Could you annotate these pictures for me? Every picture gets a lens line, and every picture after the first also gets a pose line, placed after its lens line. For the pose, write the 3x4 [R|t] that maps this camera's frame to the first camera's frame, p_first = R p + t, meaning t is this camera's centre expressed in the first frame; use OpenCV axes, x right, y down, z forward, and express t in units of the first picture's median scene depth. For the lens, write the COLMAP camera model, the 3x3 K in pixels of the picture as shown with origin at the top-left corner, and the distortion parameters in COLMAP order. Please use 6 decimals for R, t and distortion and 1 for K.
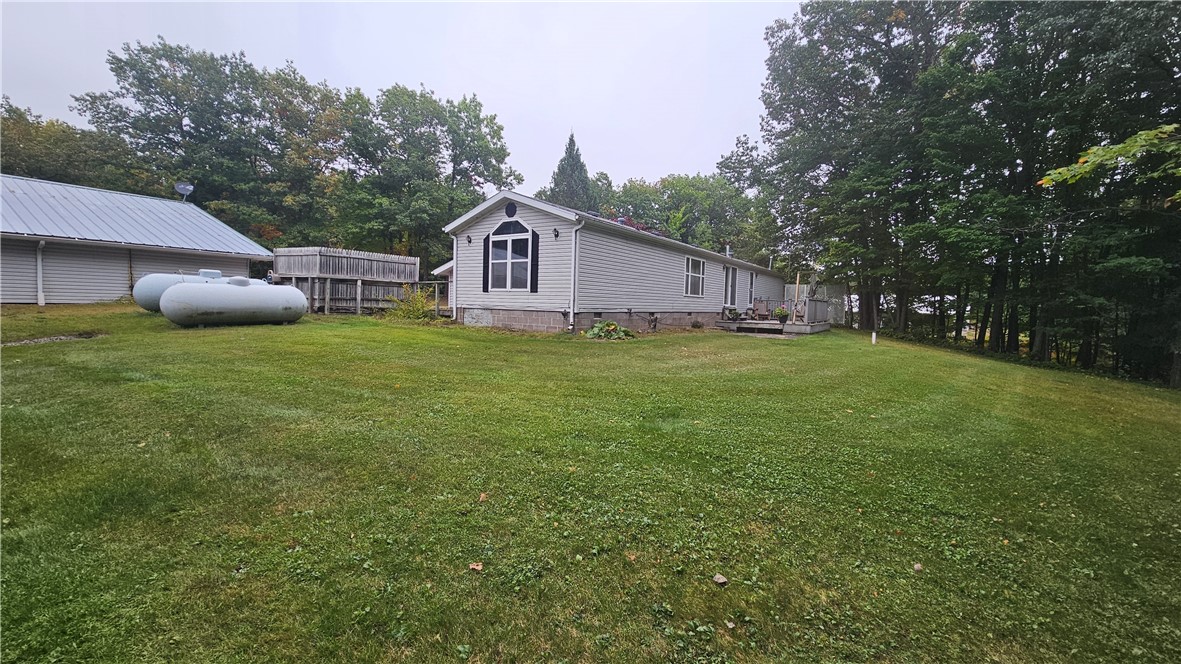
lens RADIAL K [[486.4, 0, 595.9], [0, 486.4, 328.0], [0, 0, 1]] dist [-0.002090, 0.001641]
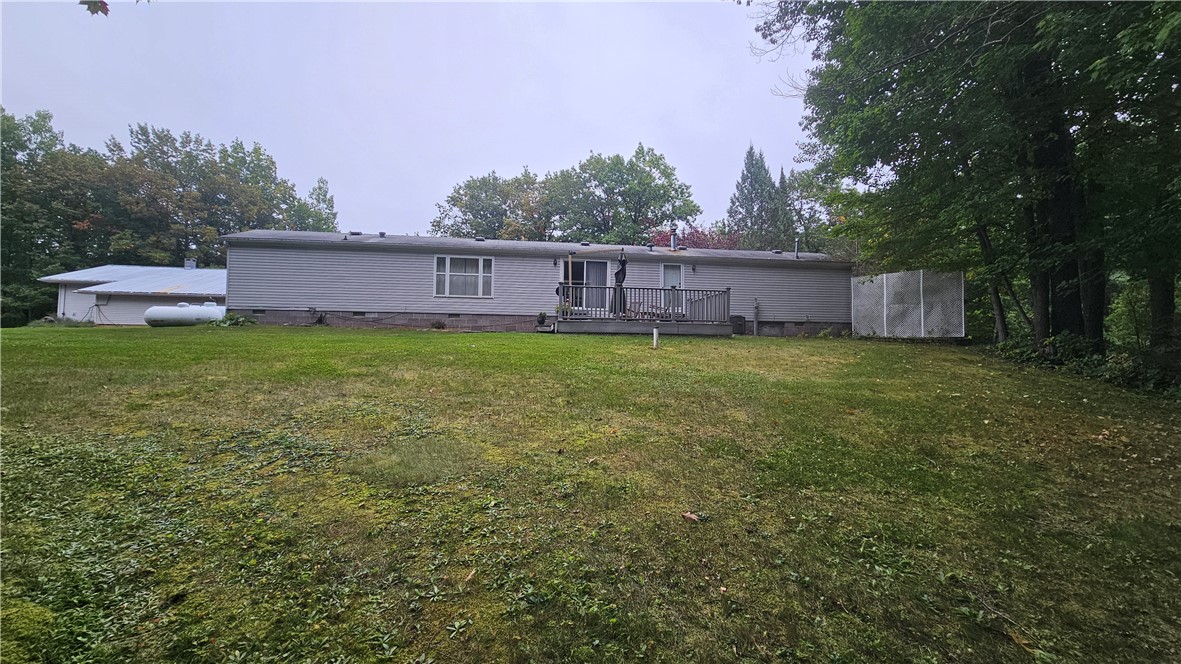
lens RADIAL K [[486.4, 0, 591.6], [0, 486.4, 328.1], [0, 0, 1]] dist [-0.002090, 0.001641]
pose [[0.663761, -0.051753, -0.746152, 1.776508], [-0.031207, 0.994818, -0.096762, 0.130522], [0.747294, 0.087512, 0.658706, 0.954271]]
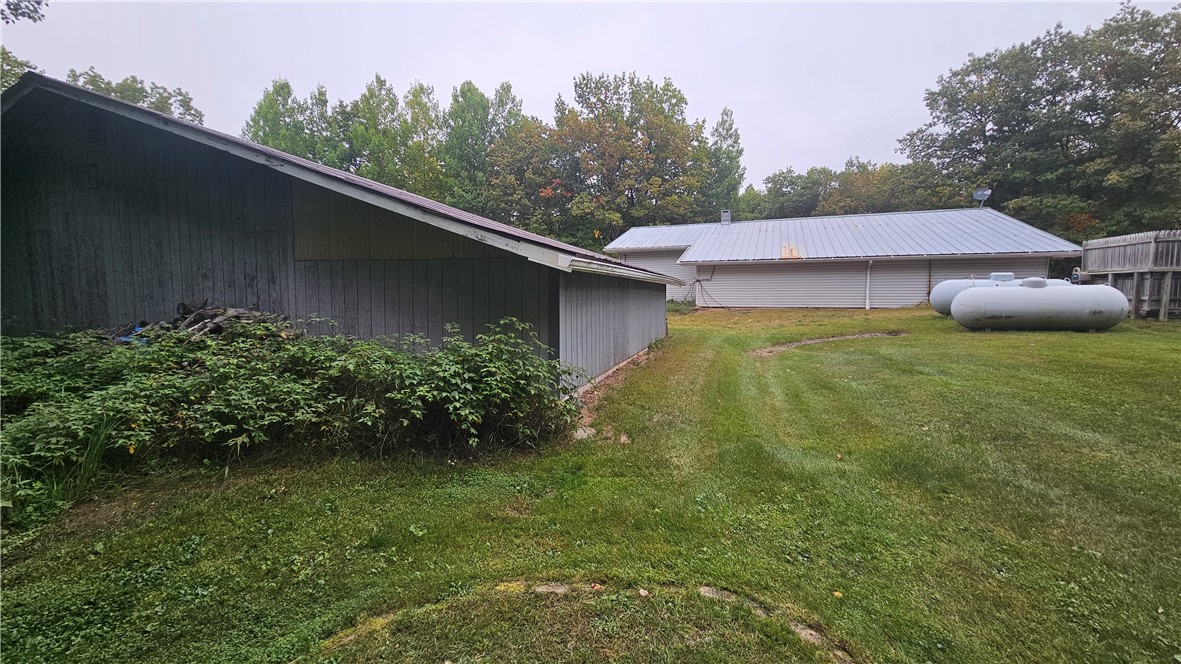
lens RADIAL K [[486.4, 0, 578.0], [0, 486.4, 328.1], [0, 0, 1]] dist [-0.002090, 0.001641]
pose [[0.181833, 0.035118, -0.982702, 0.012341], [-0.043146, 0.998685, 0.027705, 0.001017], [0.982382, 0.037362, 0.183109, -0.009478]]
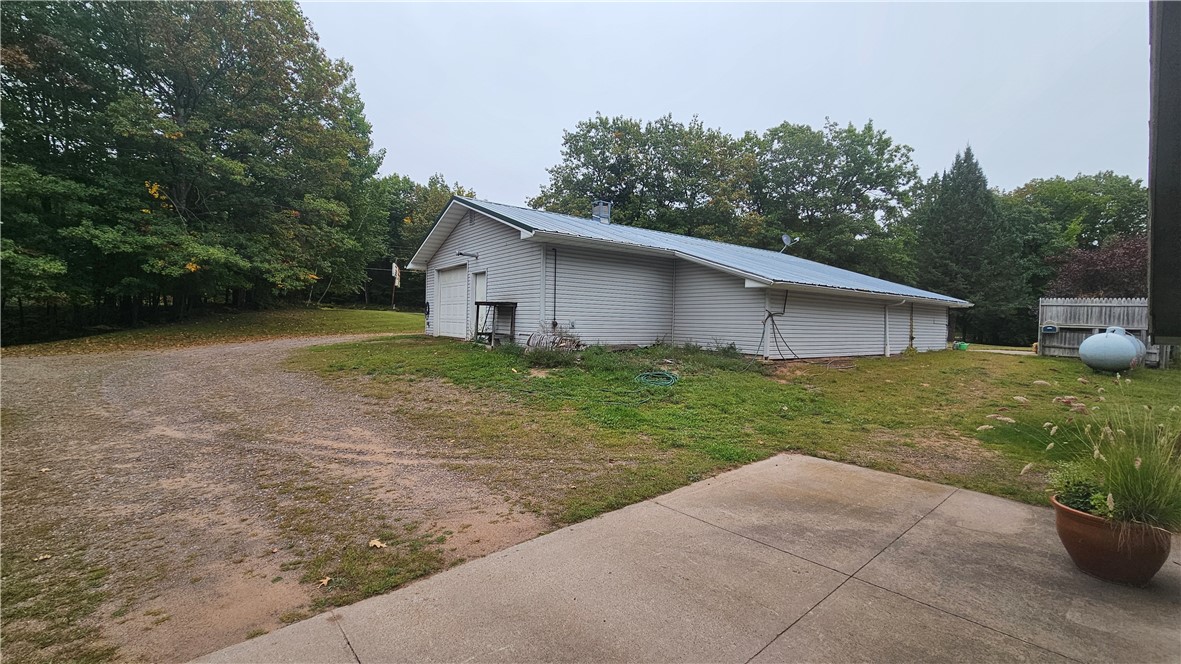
lens RADIAL K [[486.4, 0, 591.0], [0, 486.4, 322.6], [0, 0, 1]] dist [-0.002090, 0.001641]
pose [[0.943087, -0.012865, -0.332297, -1.596015], [-0.006103, 0.998414, -0.055975, -0.066227], [0.332490, 0.054817, 0.941512, -0.271280]]
